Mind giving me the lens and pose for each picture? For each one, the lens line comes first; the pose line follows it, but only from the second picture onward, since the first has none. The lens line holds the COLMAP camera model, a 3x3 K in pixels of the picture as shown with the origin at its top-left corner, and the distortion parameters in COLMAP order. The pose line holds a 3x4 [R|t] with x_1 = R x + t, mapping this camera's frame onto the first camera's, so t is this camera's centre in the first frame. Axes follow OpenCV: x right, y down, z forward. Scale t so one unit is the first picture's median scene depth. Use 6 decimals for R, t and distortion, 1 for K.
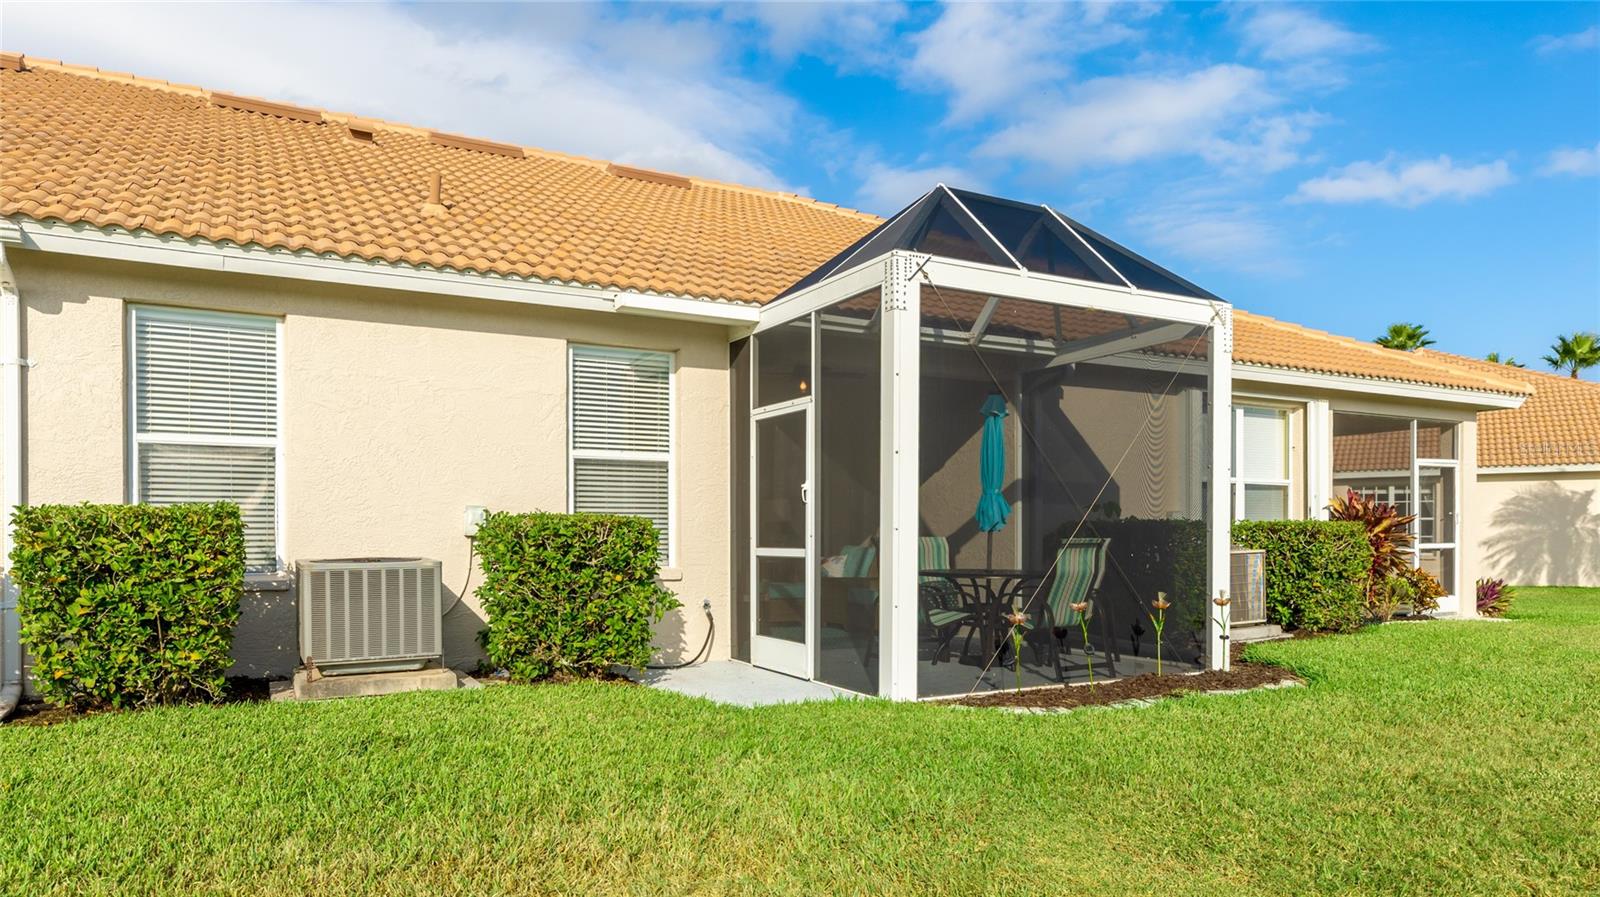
lens RADIAL K [[1002.4, 0, 804.4], [0, 1002.4, 529.0], [0, 0, 1]] dist [0.003238, 0.002214]
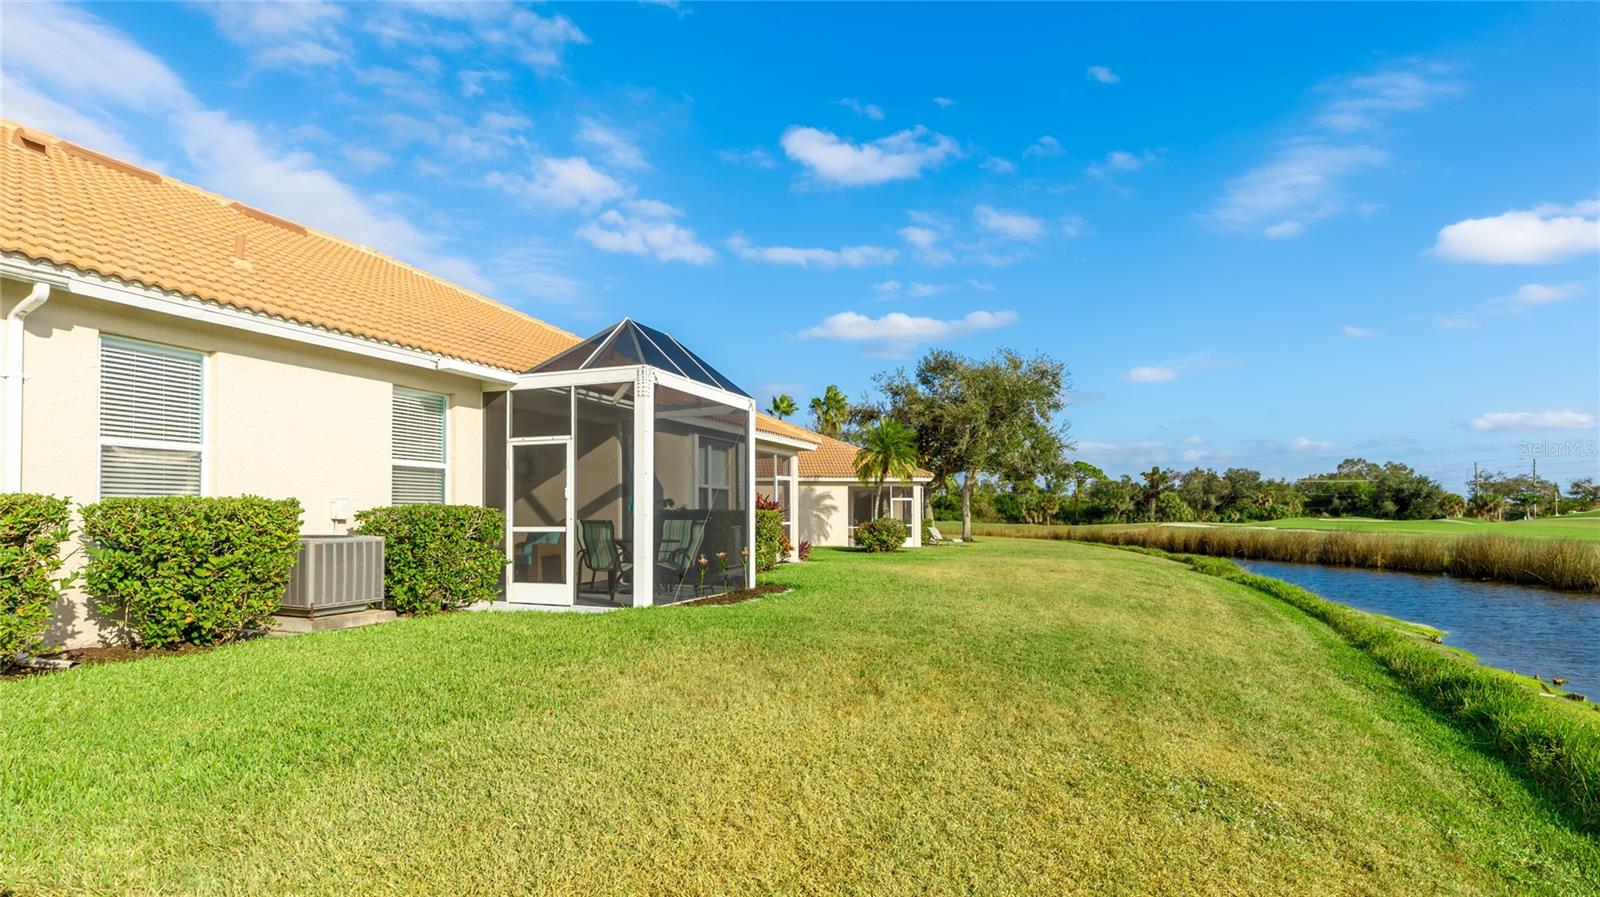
lens RADIAL K [[838.1, 0, 797.5], [0, 838.1, 457.0], [0, 0, 1]] dist [0.000699, 0.000546]
pose [[0.756916, 0.046323, 0.651868, -0.581154], [-0.003618, 0.997766, -0.066702, -0.004141], [-0.653502, 0.048129, 0.755393, -0.290955]]
